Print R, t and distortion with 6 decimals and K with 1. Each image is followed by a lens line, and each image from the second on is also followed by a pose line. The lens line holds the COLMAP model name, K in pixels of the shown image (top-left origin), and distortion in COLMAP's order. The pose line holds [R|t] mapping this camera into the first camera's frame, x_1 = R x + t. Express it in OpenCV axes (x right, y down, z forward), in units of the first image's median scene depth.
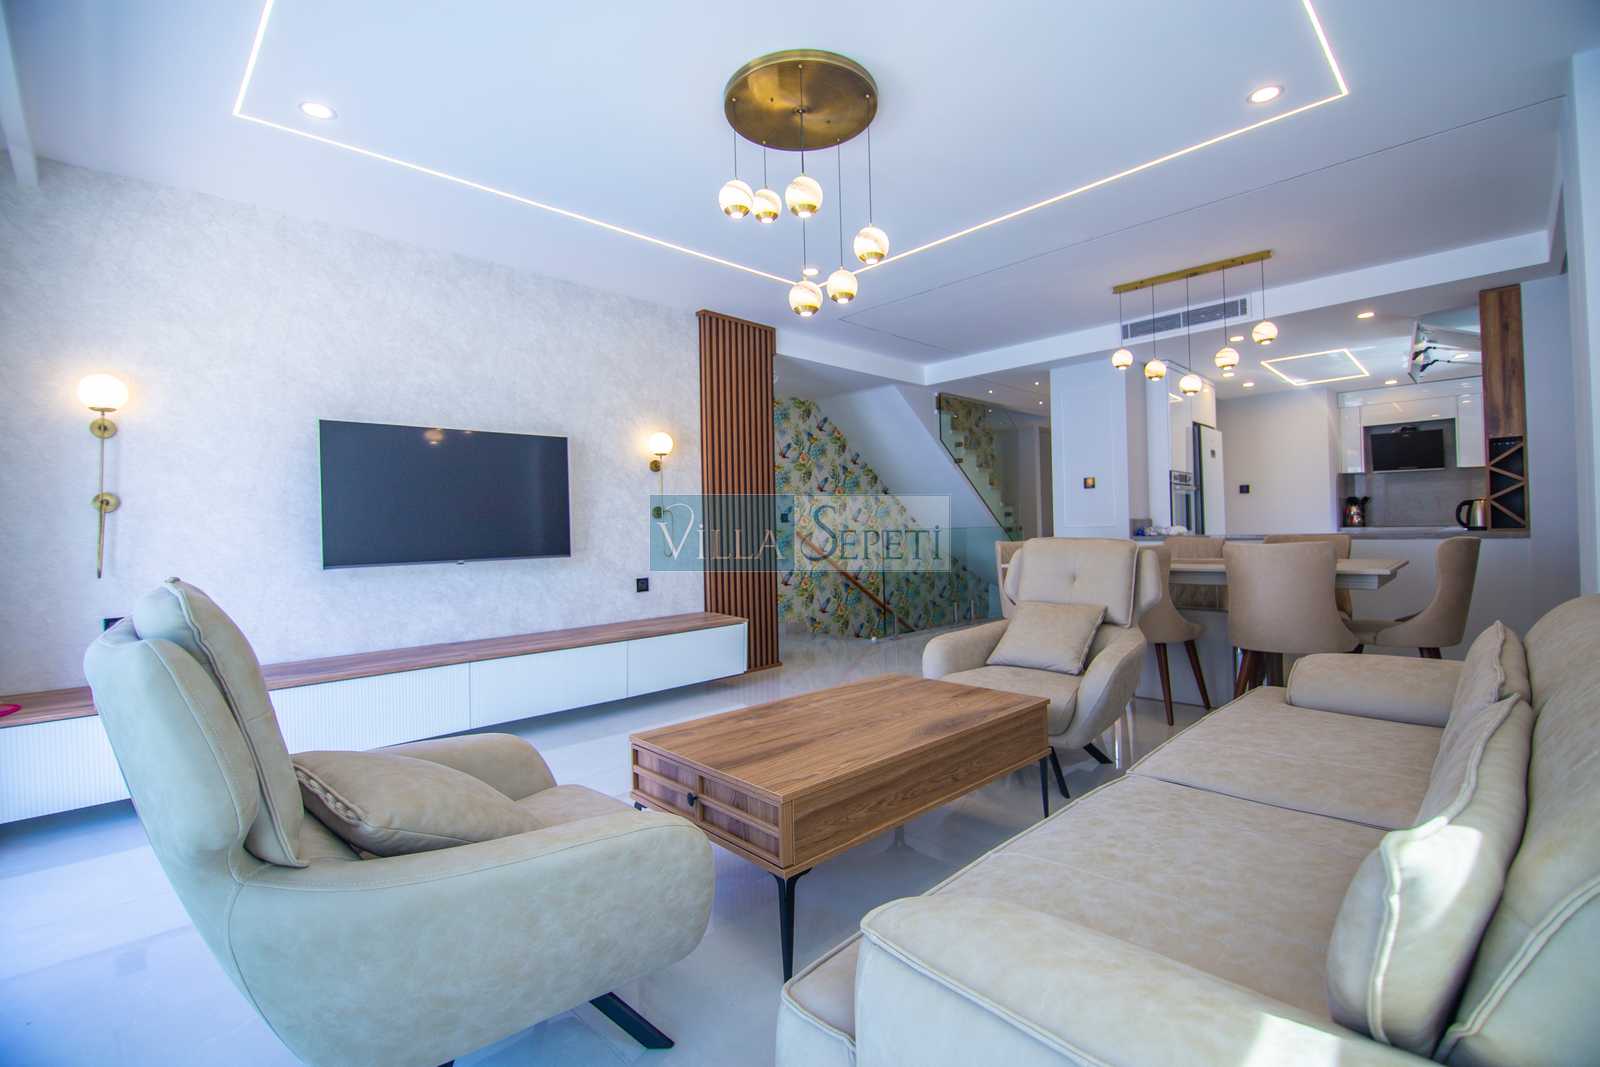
lens RADIAL K [[709.1, 0, 796.7], [0, 709.1, 527.0], [0, 0, 1]] dist [-0.001755, -0.011736]
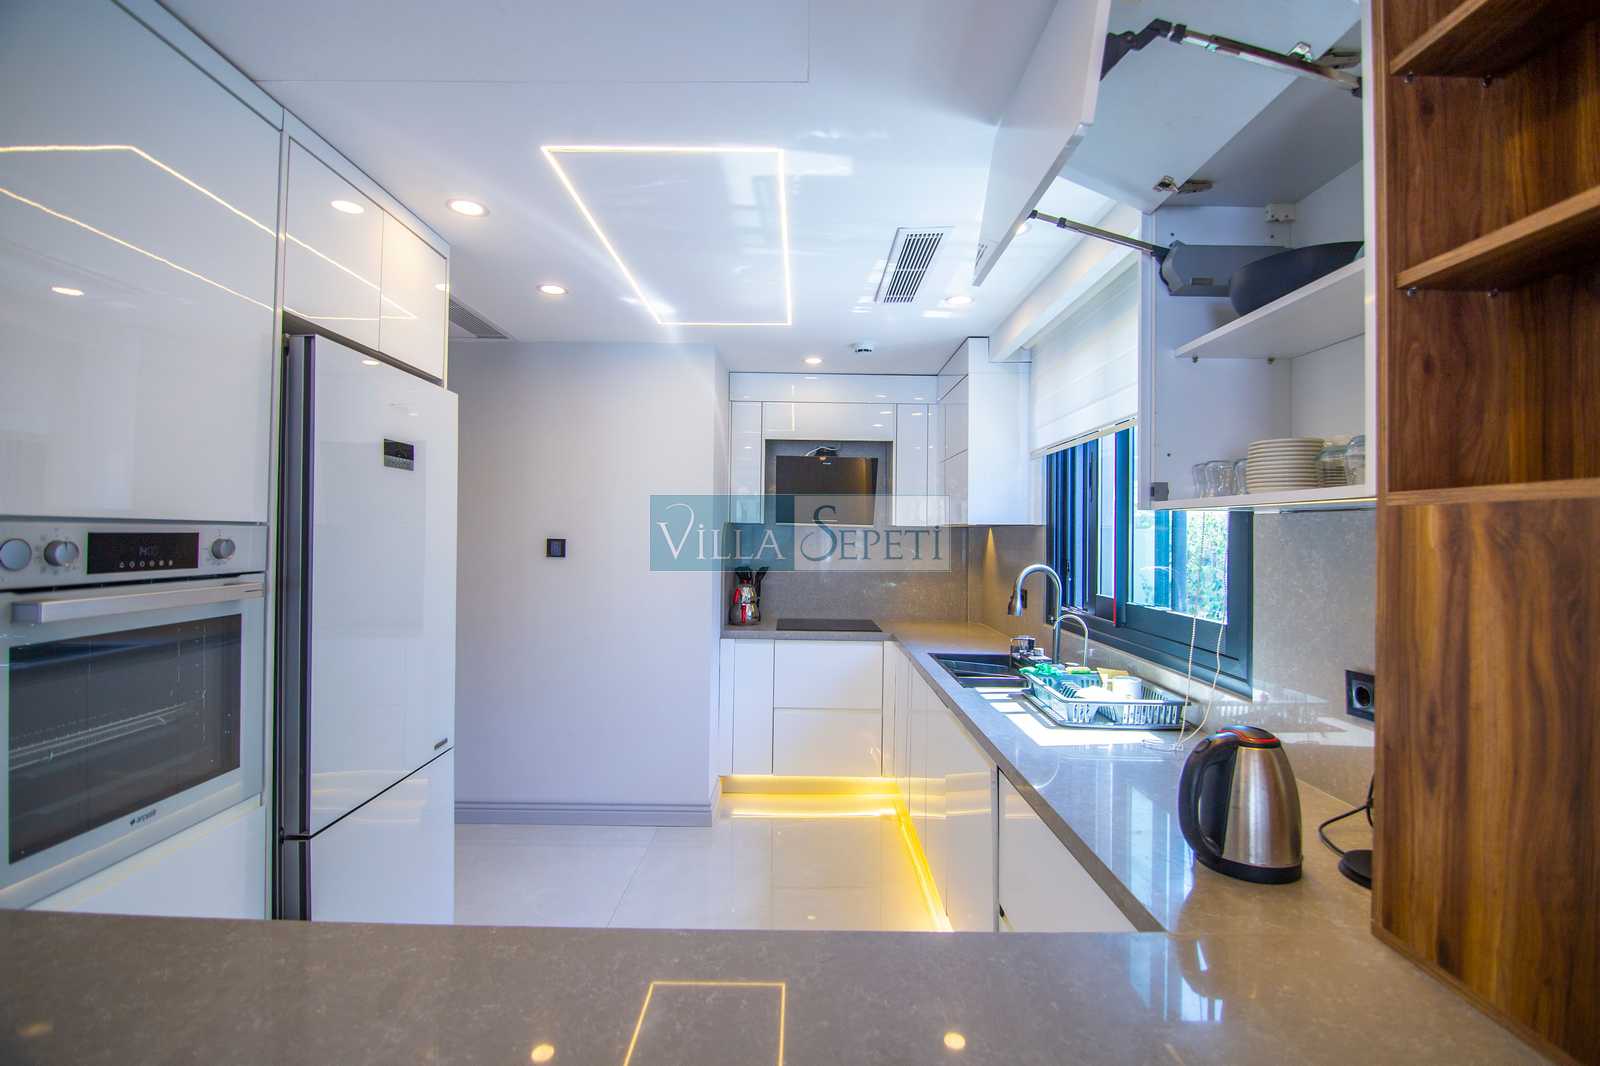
lens RADIAL K [[709.1, 0, 796.7], [0, 709.1, 526.5], [0, 0, 1]] dist [-0.001755, -0.011736]
pose [[0.708091, 0.036642, 0.705170, 0.690044], [-0.028561, 0.999322, -0.023247, -0.099376], [-0.705544, -0.003679, 0.708657, 0.935724]]
